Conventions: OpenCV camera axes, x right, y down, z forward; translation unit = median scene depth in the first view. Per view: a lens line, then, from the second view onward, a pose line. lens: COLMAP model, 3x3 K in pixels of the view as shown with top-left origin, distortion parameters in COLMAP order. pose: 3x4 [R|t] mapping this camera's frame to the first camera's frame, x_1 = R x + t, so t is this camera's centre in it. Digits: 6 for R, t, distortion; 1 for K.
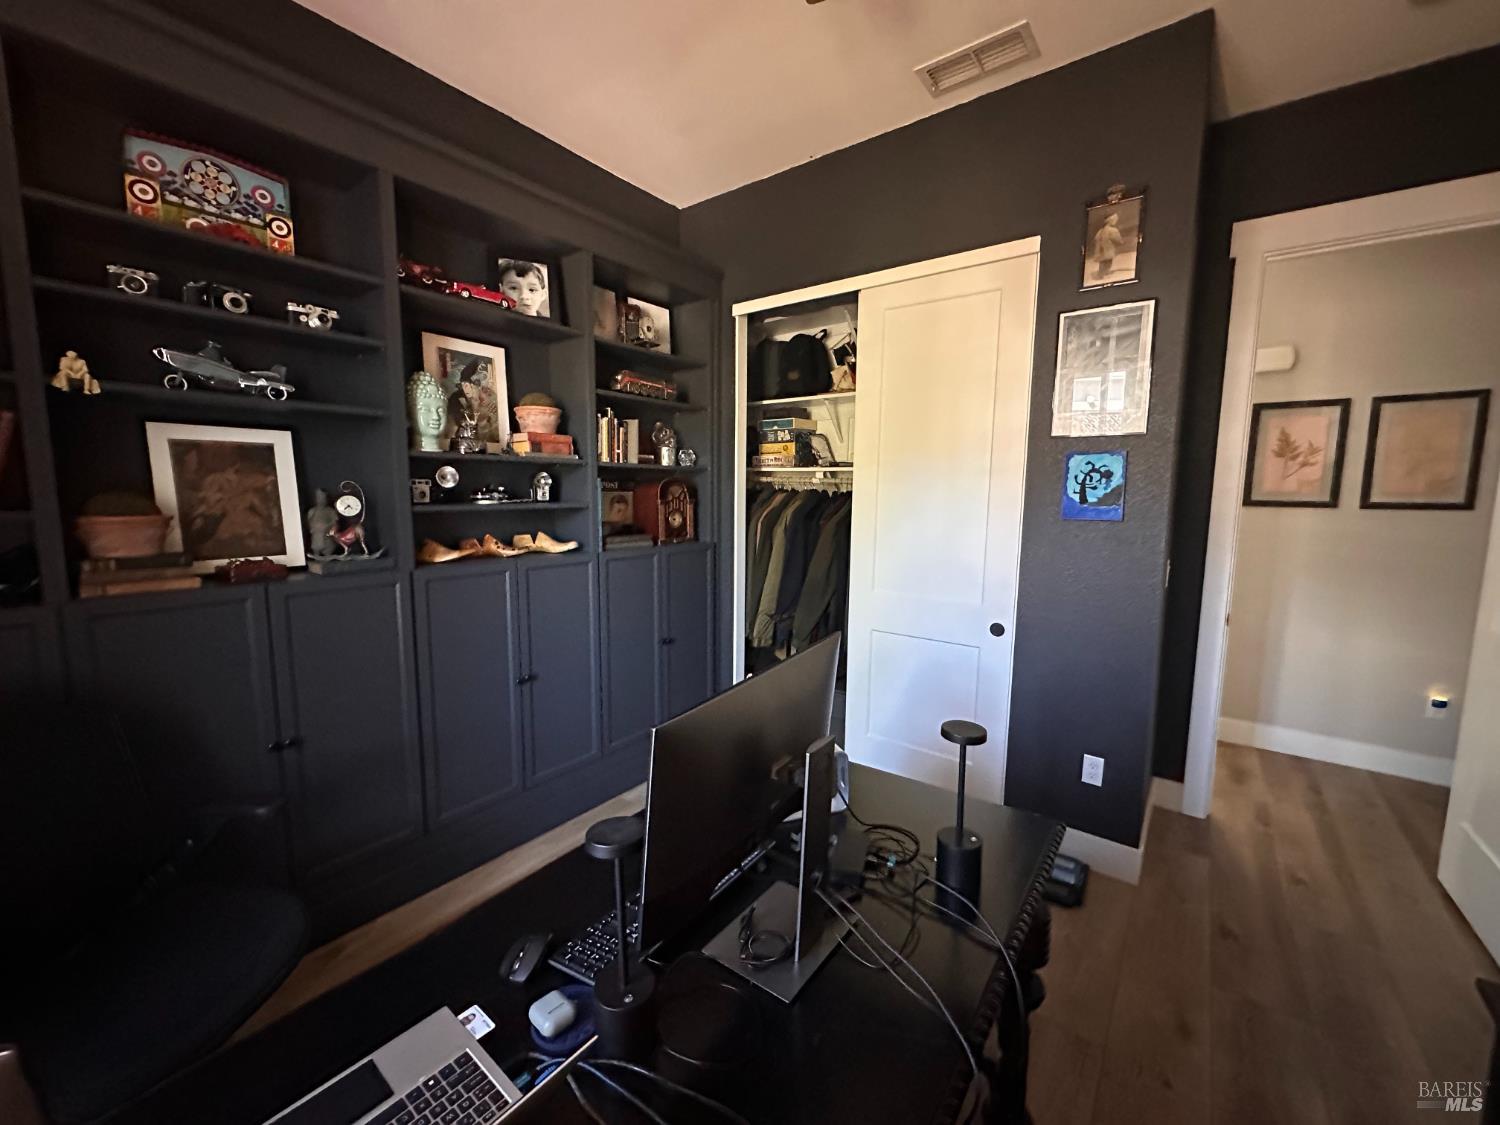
lens RADIAL K [[598.5, 0, 749.9], [0, 598.5, 559.6], [0, 0, 1]] dist [-0.001157, -0.000156]
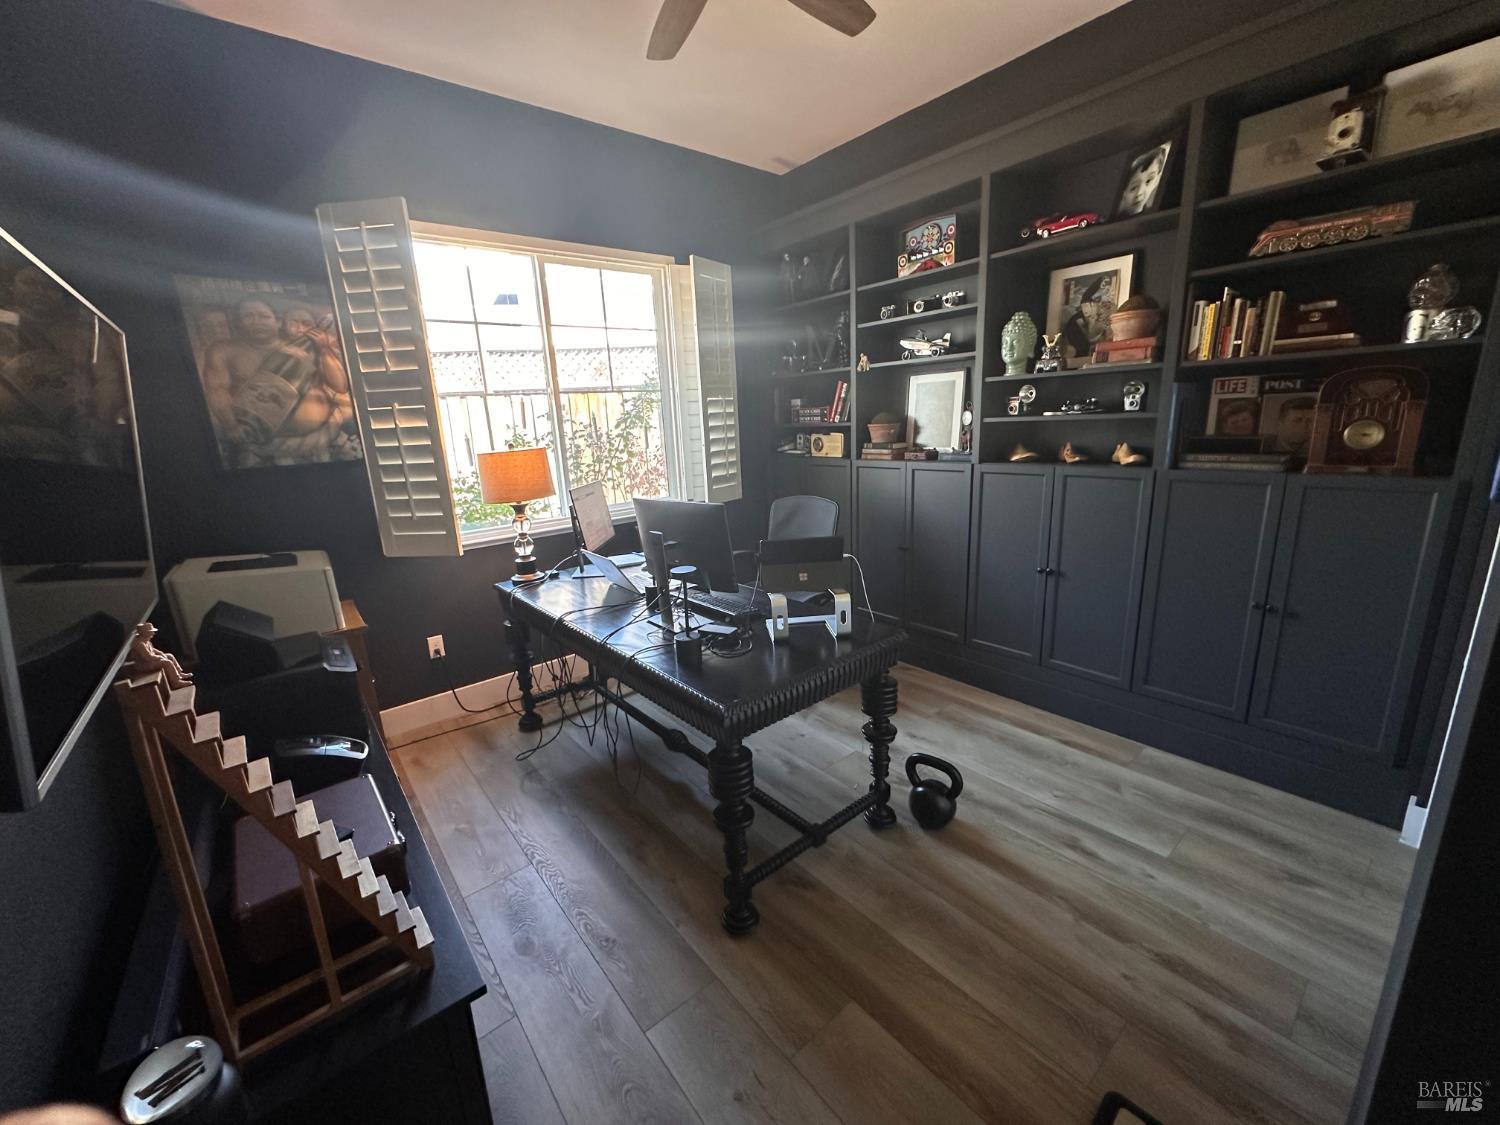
lens RADIAL K [[598.5, 0, 750.7], [0, 598.5, 563.5], [0, 0, 1]] dist [-0.001157, -0.000156]
pose [[-0.227957, 0.233715, -0.945205, 0.812901], [-0.068410, 0.964521, 0.254989, -0.067425], [0.971265, 0.122788, -0.203881, 0.660495]]
